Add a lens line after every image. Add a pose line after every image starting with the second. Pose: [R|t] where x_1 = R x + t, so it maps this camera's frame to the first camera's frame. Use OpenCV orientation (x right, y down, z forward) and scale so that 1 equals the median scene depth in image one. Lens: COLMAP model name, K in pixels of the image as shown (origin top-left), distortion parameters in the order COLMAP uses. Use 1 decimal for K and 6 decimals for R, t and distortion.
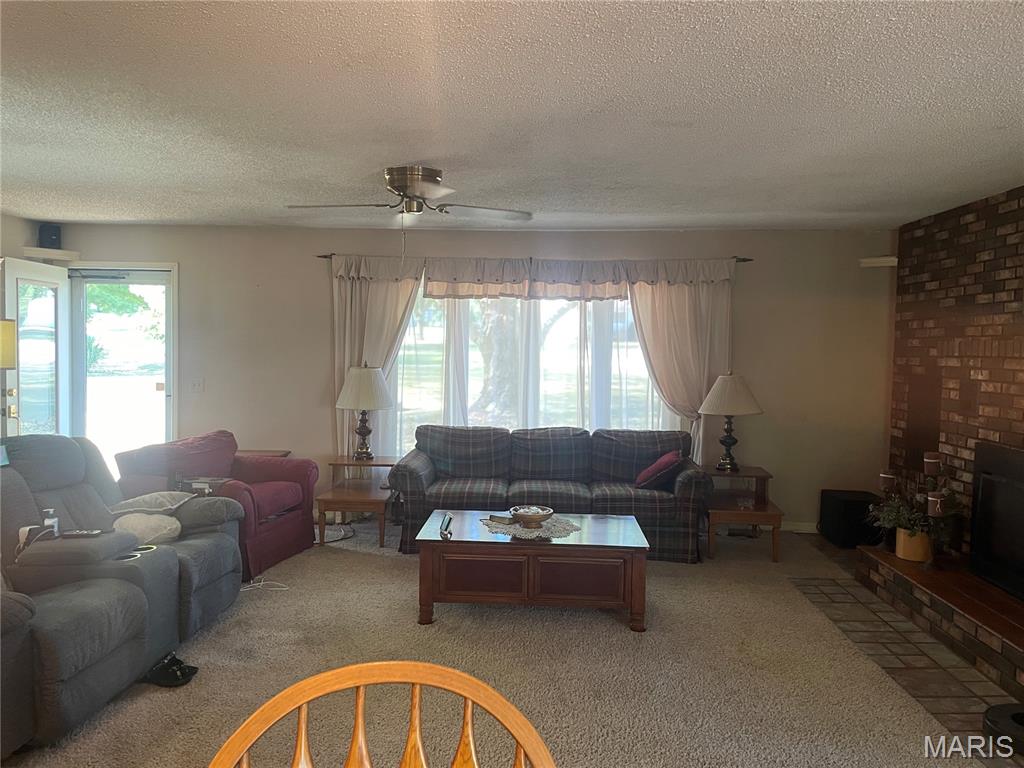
lens RADIAL K [[788.4, 0, 505.7], [0, 788.4, 389.6], [0, 0, 1]] dist [0.143604, -0.144066]
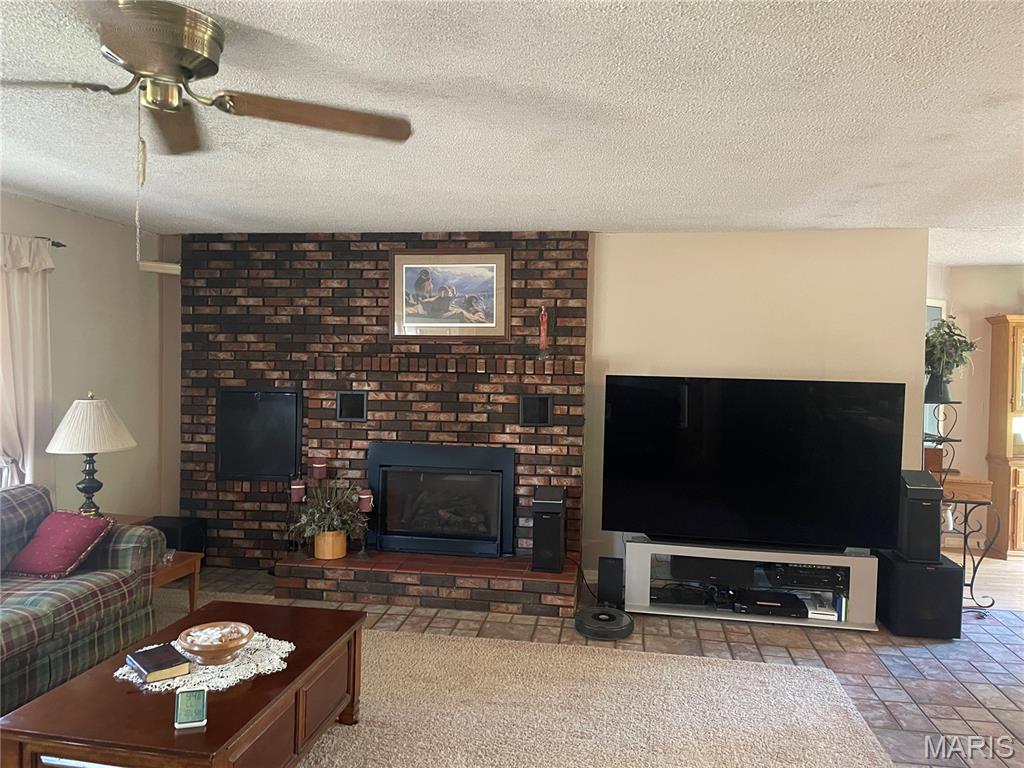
lens RADIAL K [[788.4, 0, 505.7], [0, 788.4, 389.6], [0, 0, 1]] dist [0.143604, -0.144066]
pose [[0.134931, -0.051392, 0.989521, -0.511172], [0.042701, 0.998028, 0.046011, -0.054810], [-0.989934, 0.036045, 0.136859, 0.609748]]
